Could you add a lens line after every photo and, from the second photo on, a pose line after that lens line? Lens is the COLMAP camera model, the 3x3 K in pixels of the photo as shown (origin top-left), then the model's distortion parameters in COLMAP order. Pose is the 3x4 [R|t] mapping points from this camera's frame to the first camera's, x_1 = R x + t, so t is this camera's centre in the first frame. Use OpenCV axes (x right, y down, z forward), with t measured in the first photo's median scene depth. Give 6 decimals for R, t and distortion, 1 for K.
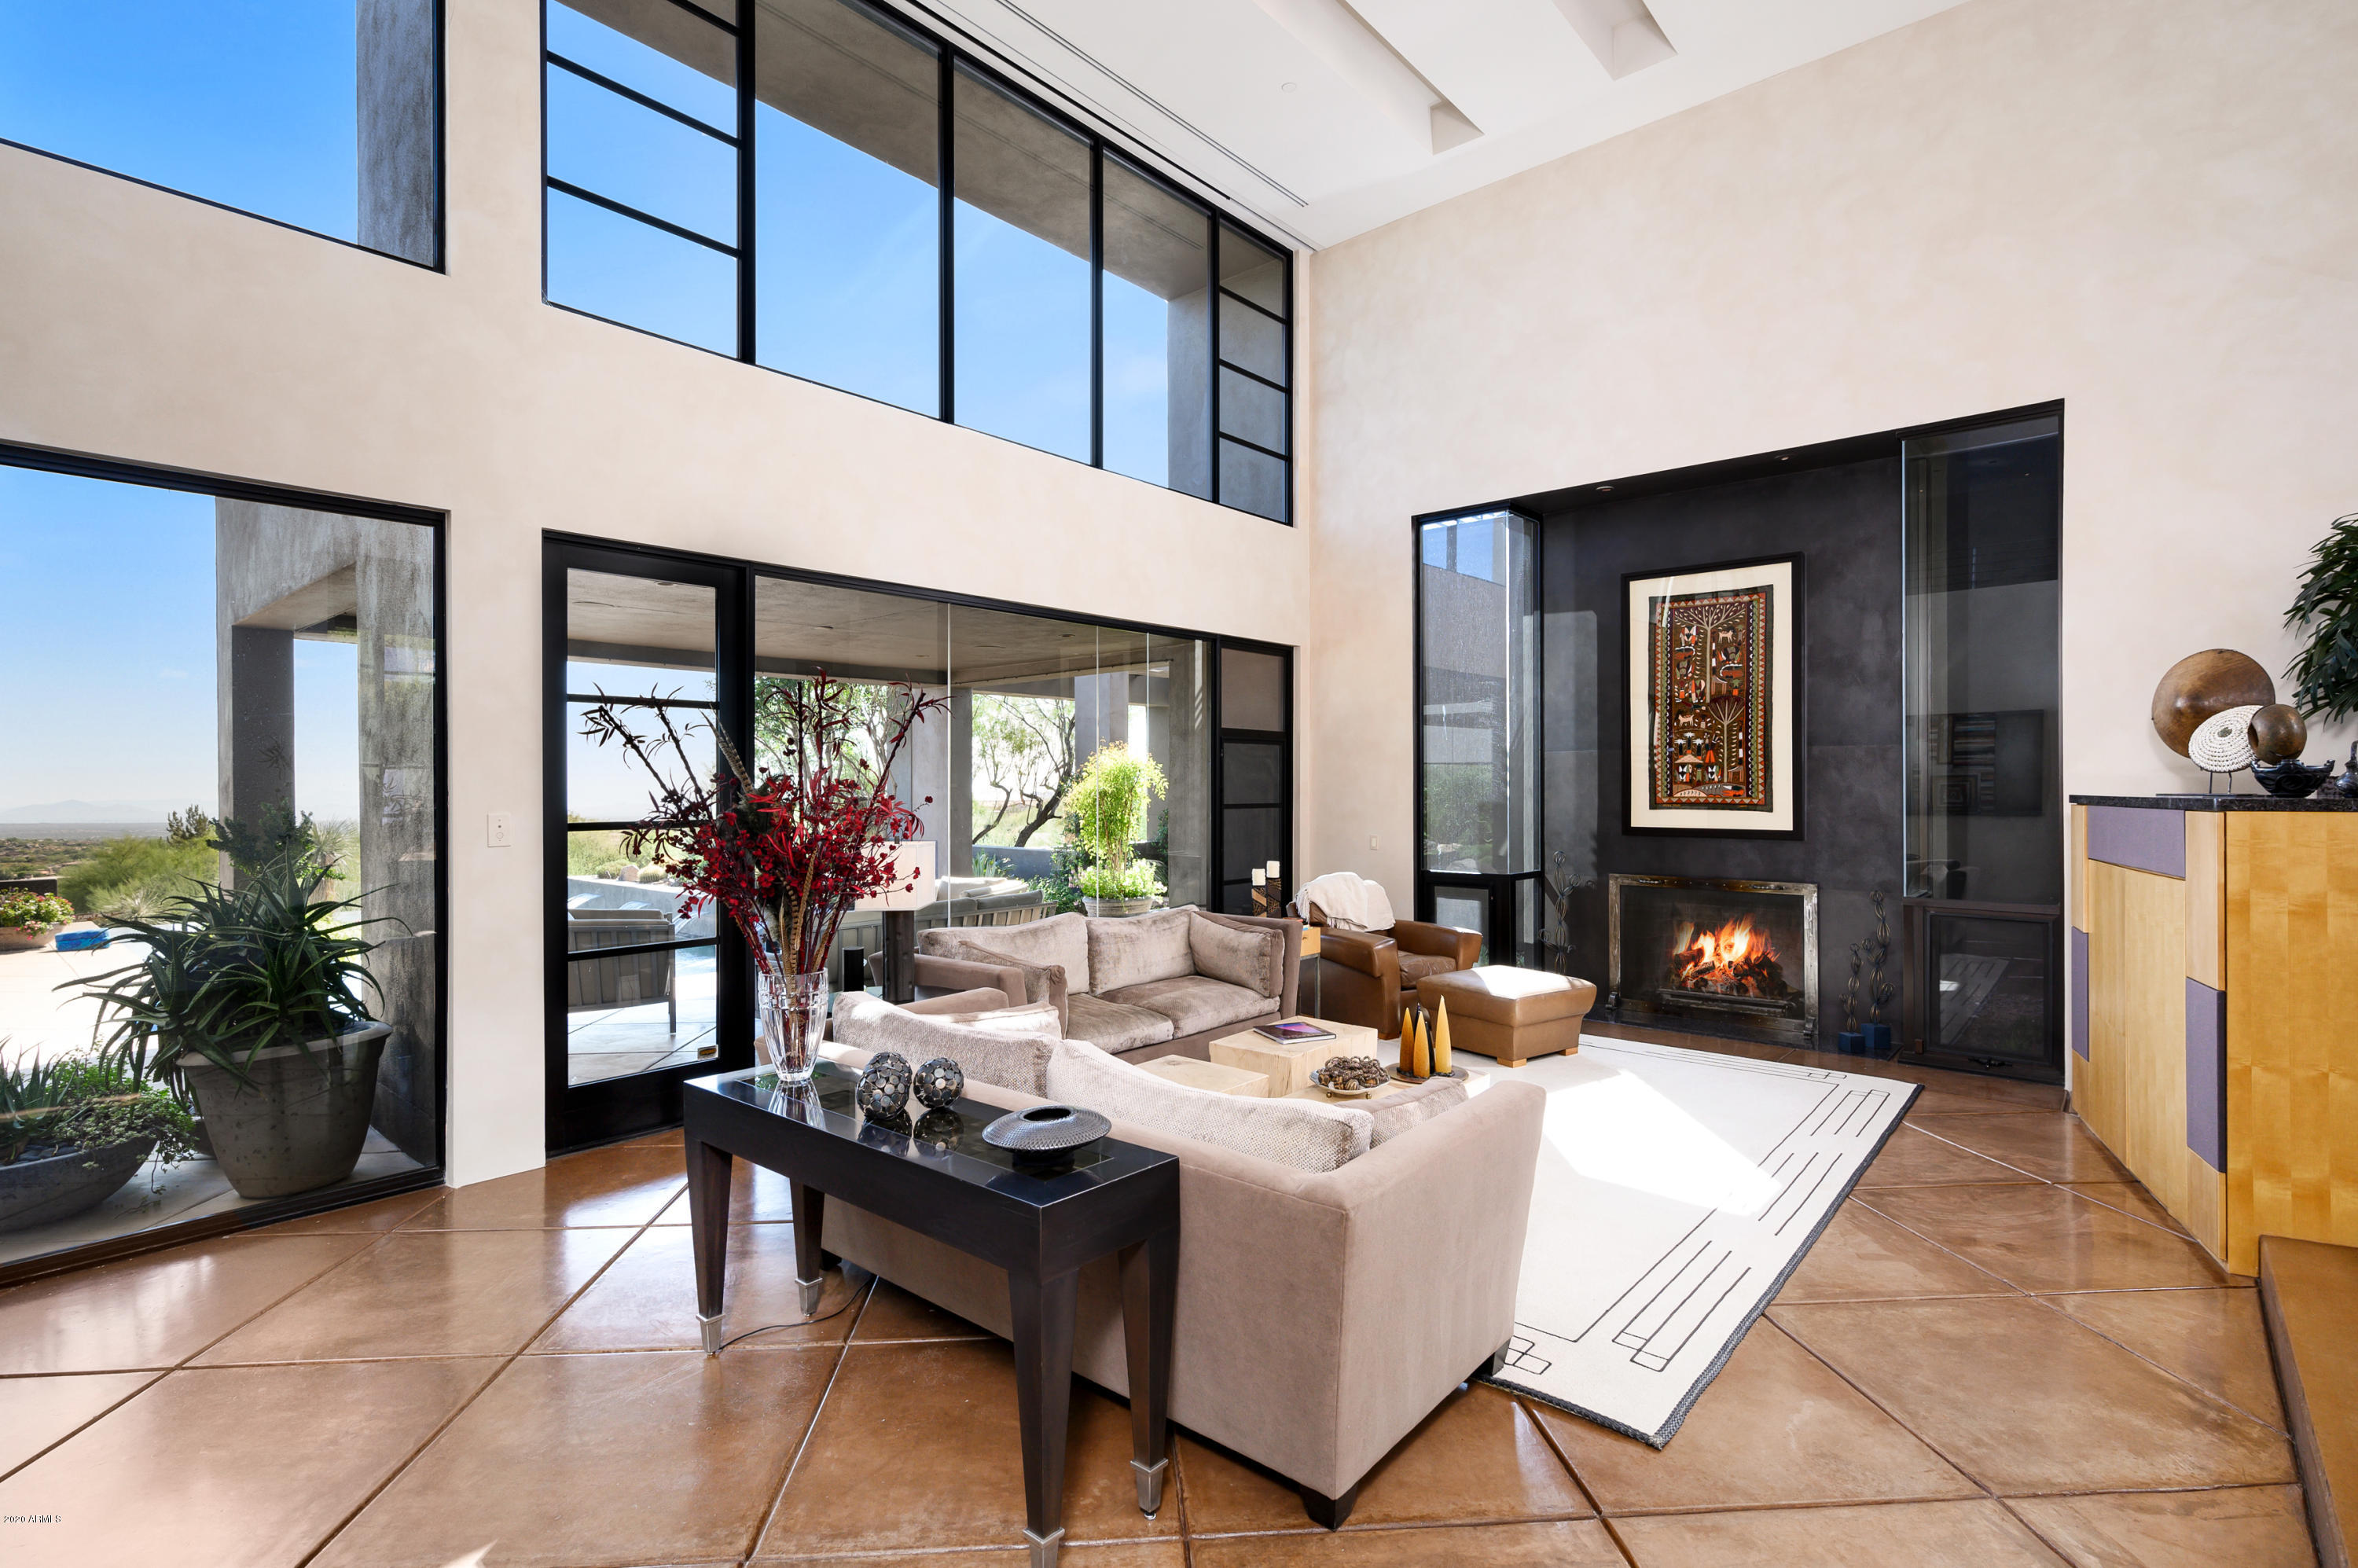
lens RADIAL K [[1113.0, 0, 1179.0], [0, 1113.0, 784.0], [0, 0, 1]] dist [0.000673, -0.000051]
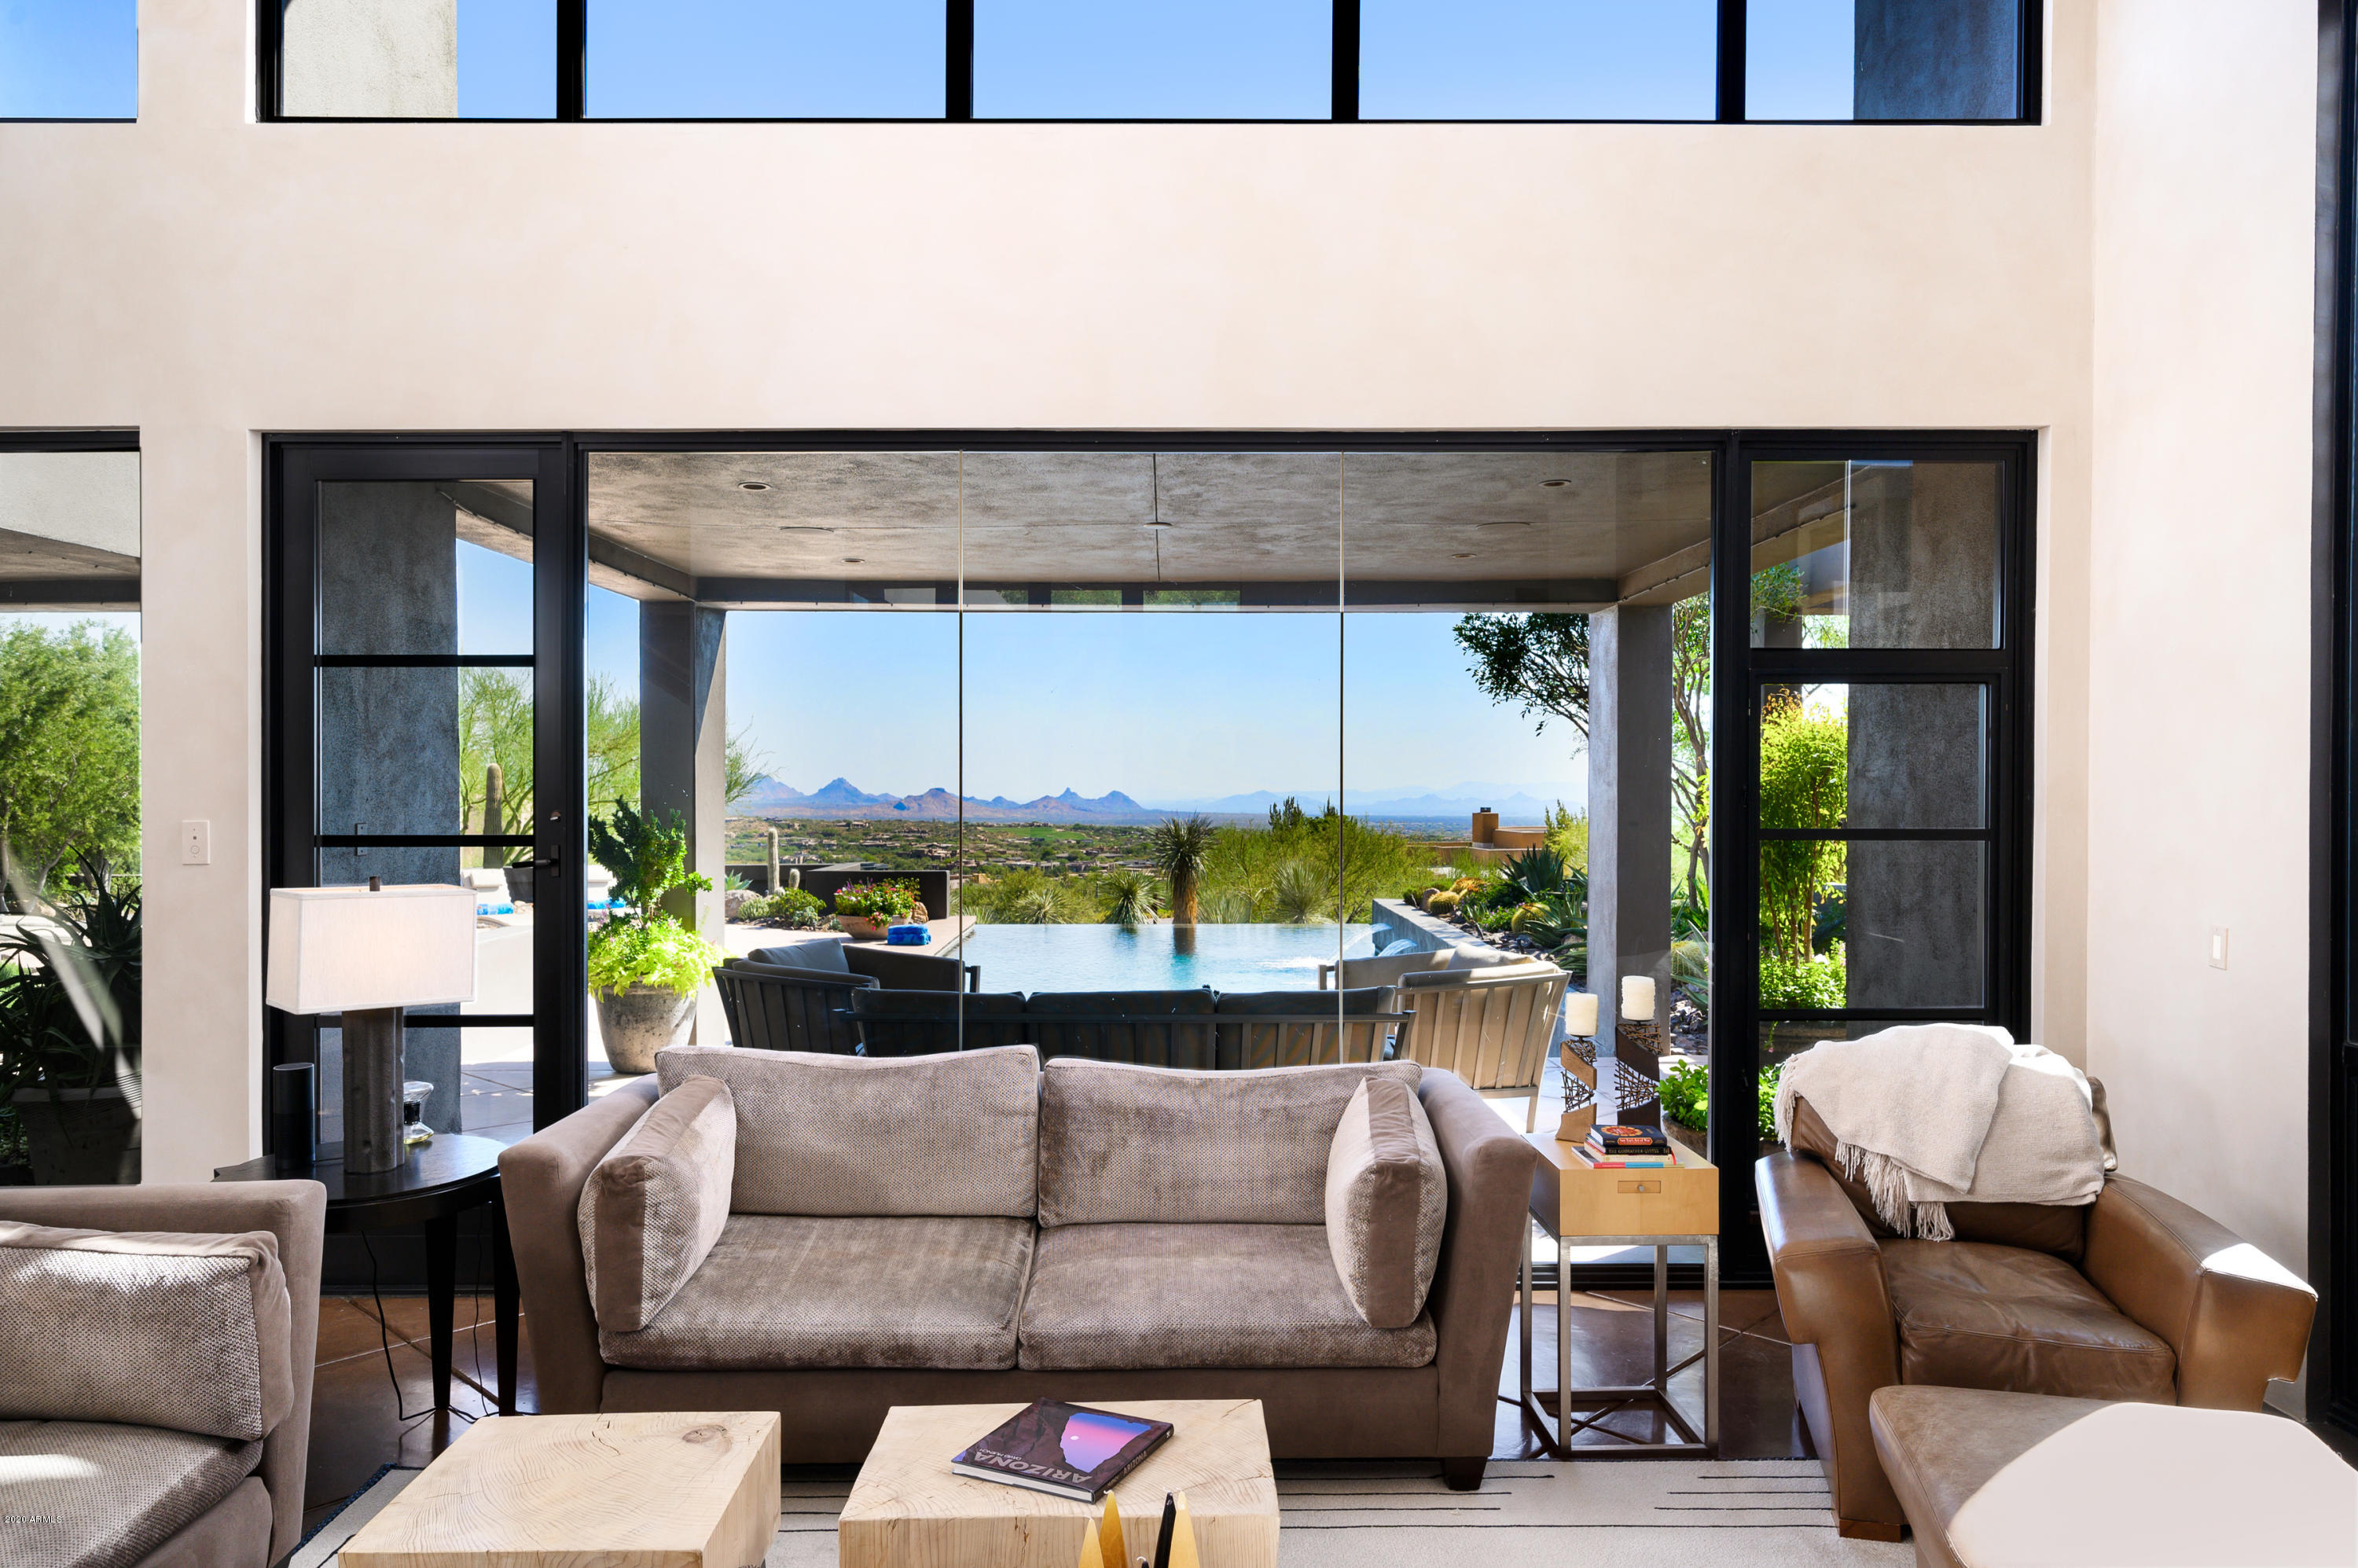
lens RADIAL K [[1572.4, 0, 1169.1], [0, 1572.4, 814.0], [0, 0, 1]] dist [0.002357, 0.001302]
pose [[0.659407, 0.018725, -0.751553, 0.378368], [0.000822, 0.999671, 0.025629, -0.003451], [0.751786, -0.017518, 0.659175, 0.478237]]
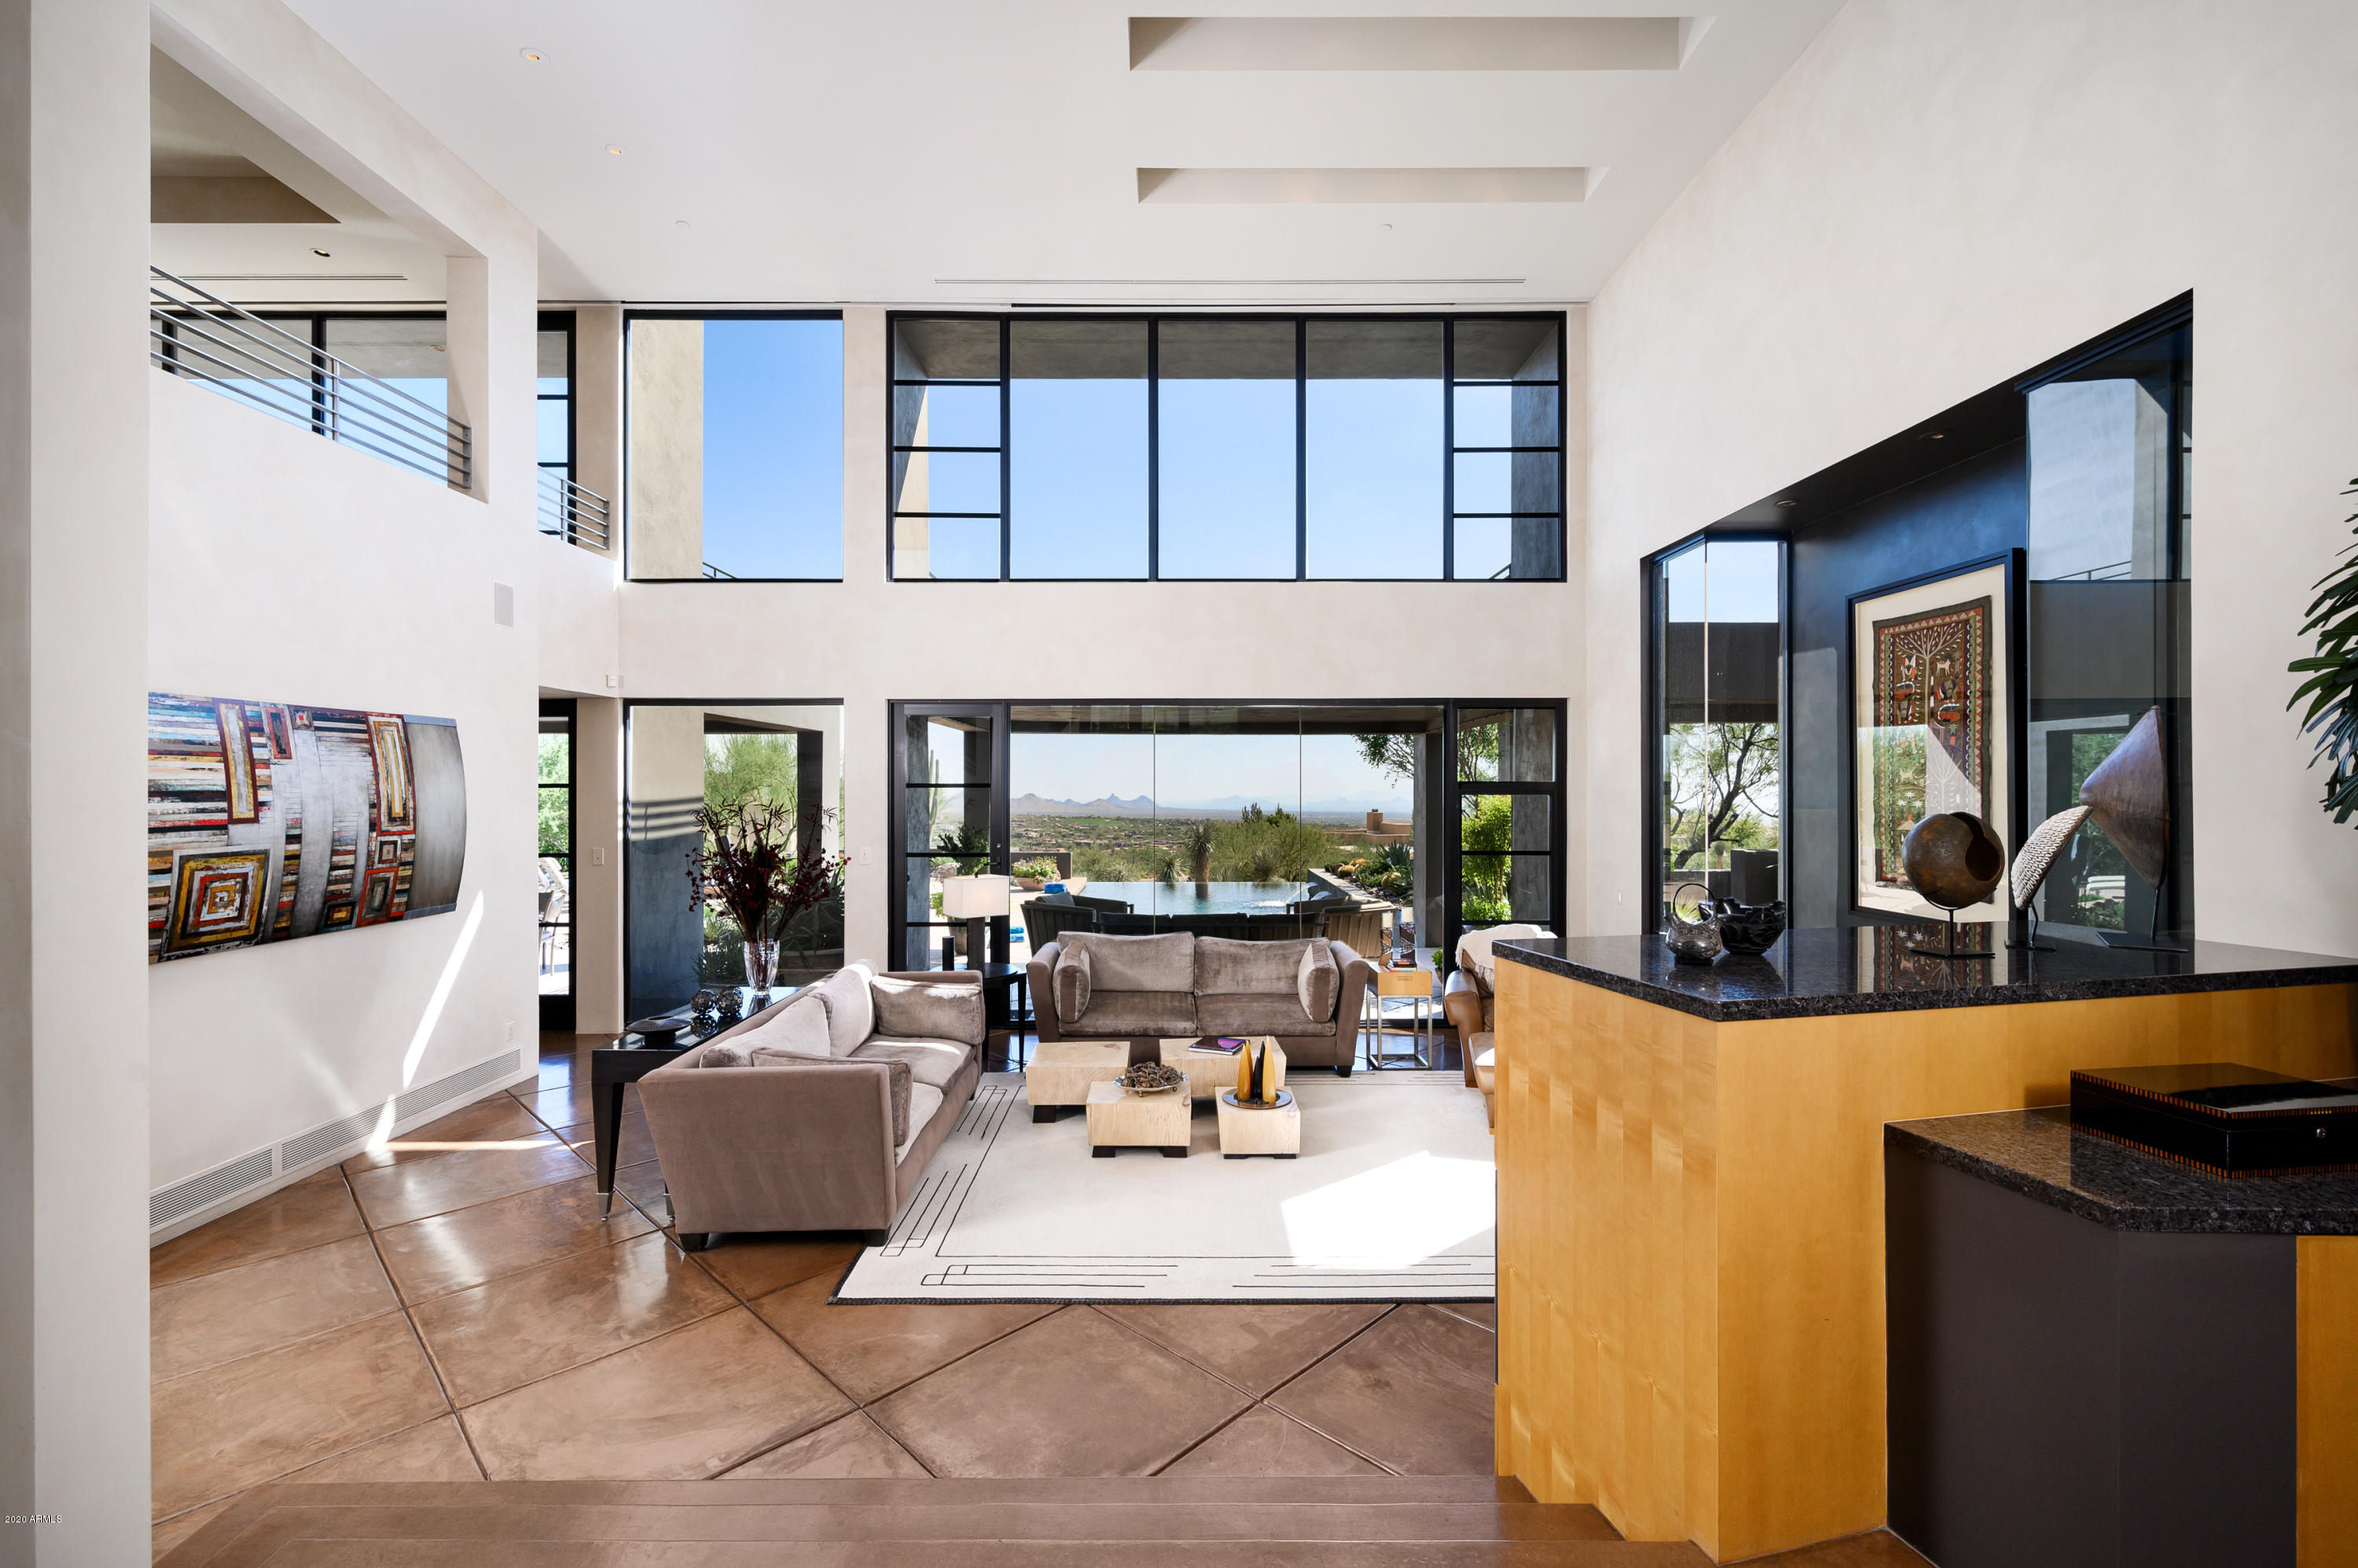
lens RADIAL K [[993.4, 0, 1179.0], [0, 993.4, 784.0], [0, 0, 1]] dist [0.000309, 0.000123]
pose [[0.661262, 0.000416, -0.750155, 0.651593], [-0.001322, 0.999999, -0.000611, -0.051363], [0.750154, 0.001396, 0.661262, 0.155953]]
